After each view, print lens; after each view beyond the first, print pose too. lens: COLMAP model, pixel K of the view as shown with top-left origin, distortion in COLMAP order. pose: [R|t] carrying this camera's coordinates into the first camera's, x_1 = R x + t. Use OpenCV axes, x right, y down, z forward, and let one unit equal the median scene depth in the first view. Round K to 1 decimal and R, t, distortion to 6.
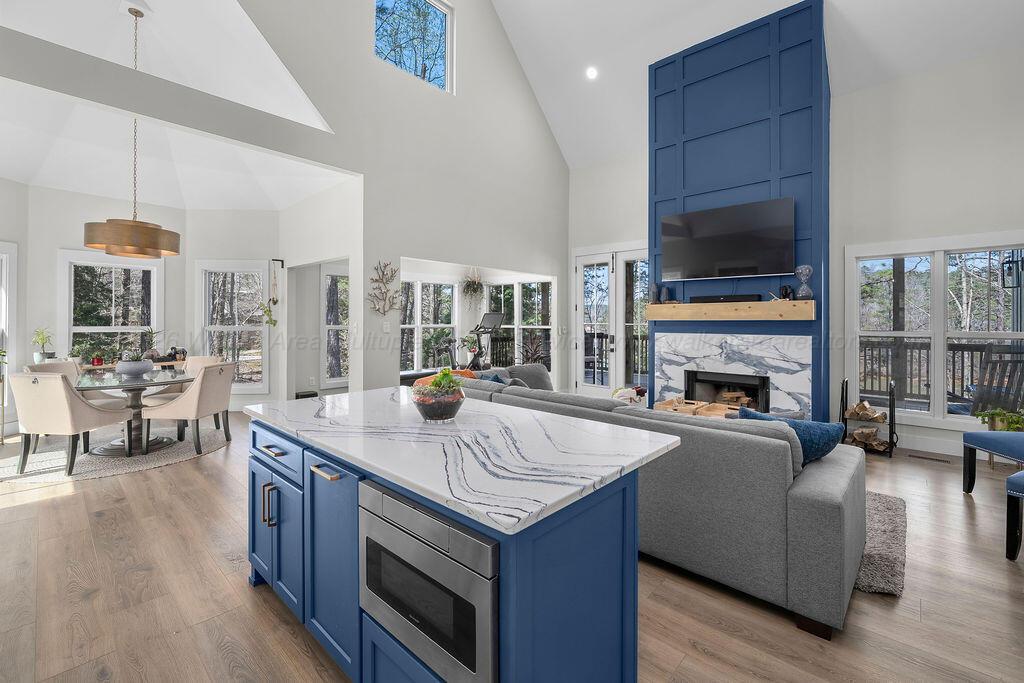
lens RADIAL K [[436.0, 0, 512.8], [0, 436.0, 320.1], [0, 0, 1]] dist [0.001920, -0.000052]
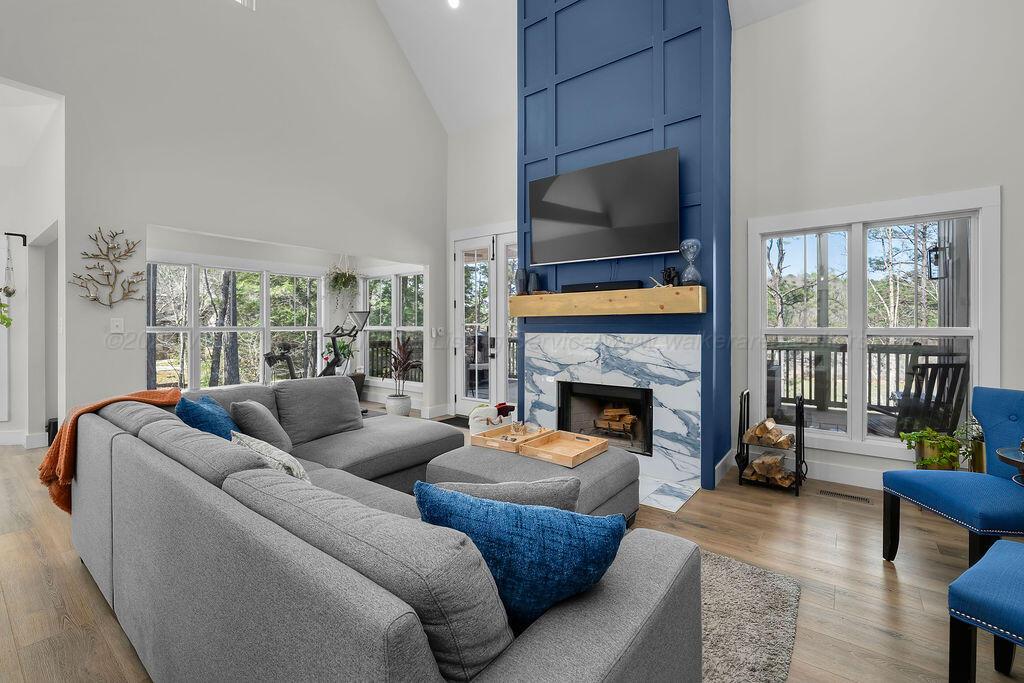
lens RADIAL K [[442.4, 0, 517.4], [0, 442.4, 325.9], [0, 0, 1]] dist [-0.000853, 0.000580]
pose [[0.995178, -0.002680, 0.098050, 0.265679], [0.002728, 0.999996, -0.000362, 0.018890], [-0.098049, 0.000628, 0.995181, 0.247395]]
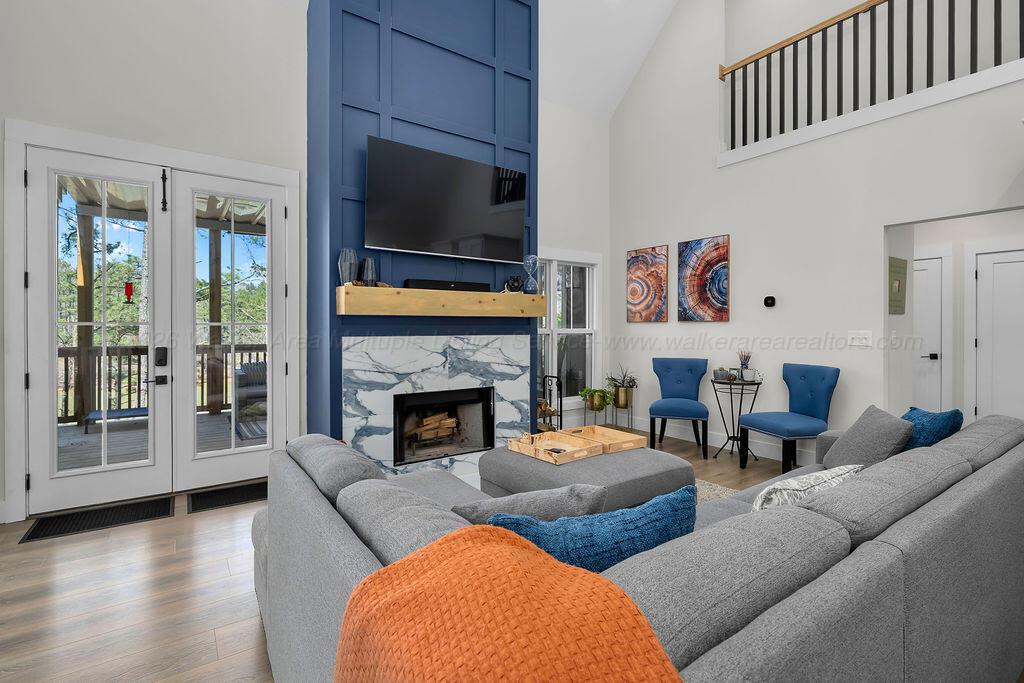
lens RADIAL K [[472.0, 0, 517.6], [0, 472.0, 324.2], [0, 0, 1]] dist [-0.003672, -0.000035]
pose [[0.194863, 0.005956, 0.980812, -0.251732], [-0.001262, 0.999982, -0.005822, 0.017884], [-0.980830, -0.000104, 0.194867, 0.743973]]
